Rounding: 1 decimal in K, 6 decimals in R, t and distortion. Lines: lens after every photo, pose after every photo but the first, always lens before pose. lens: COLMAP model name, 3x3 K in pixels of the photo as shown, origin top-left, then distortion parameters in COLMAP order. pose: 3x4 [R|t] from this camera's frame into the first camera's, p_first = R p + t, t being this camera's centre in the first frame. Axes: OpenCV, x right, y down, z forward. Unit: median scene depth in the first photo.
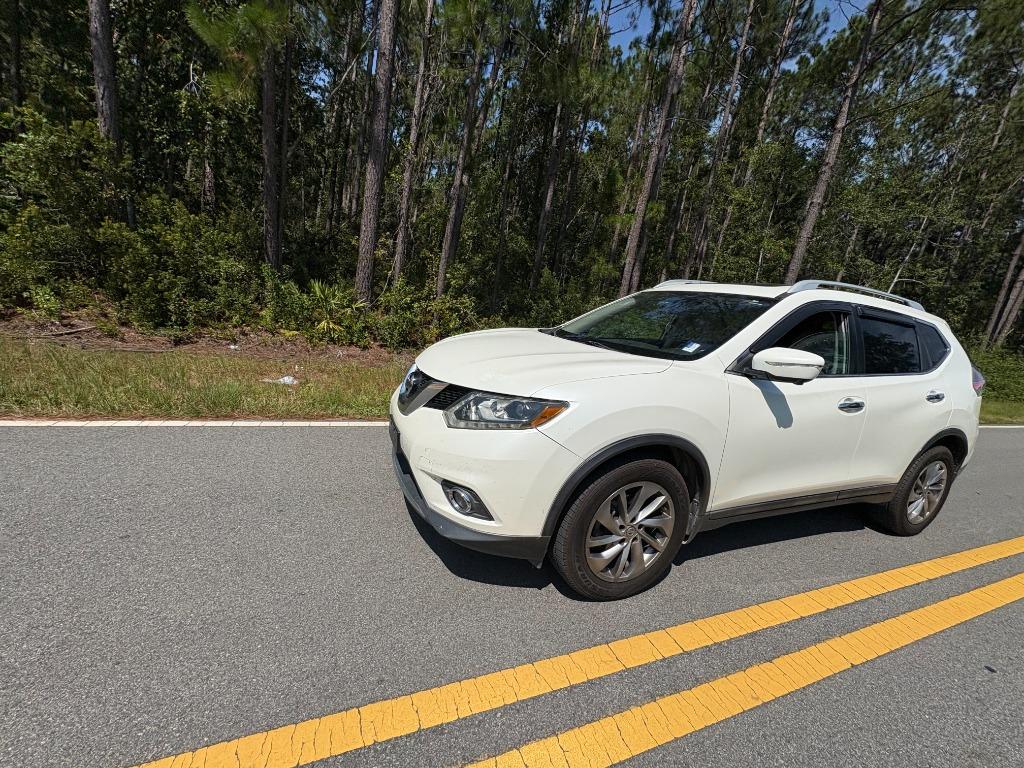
lens RADIAL K [[411.4, 0, 514.2], [0, 411.4, 385.6], [0, 0, 1]] dist [0.001574, -0.000652]
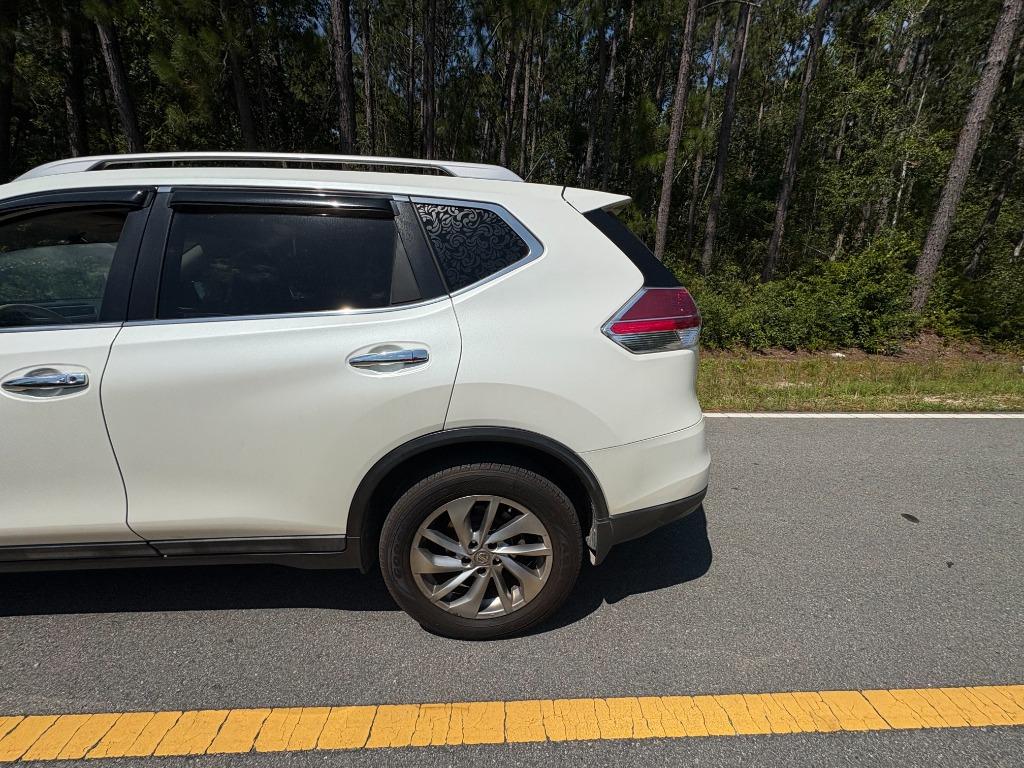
lens RADIAL K [[411.4, 0, 509.4], [0, 411.4, 383.1], [0, 0, 1]] dist [0.001574, -0.000652]
pose [[0.928955, -0.026568, -0.369238, 1.508764], [0.035734, 0.999199, 0.018006, 0.058514], [0.368464, -0.029921, 0.929160, 0.715527]]
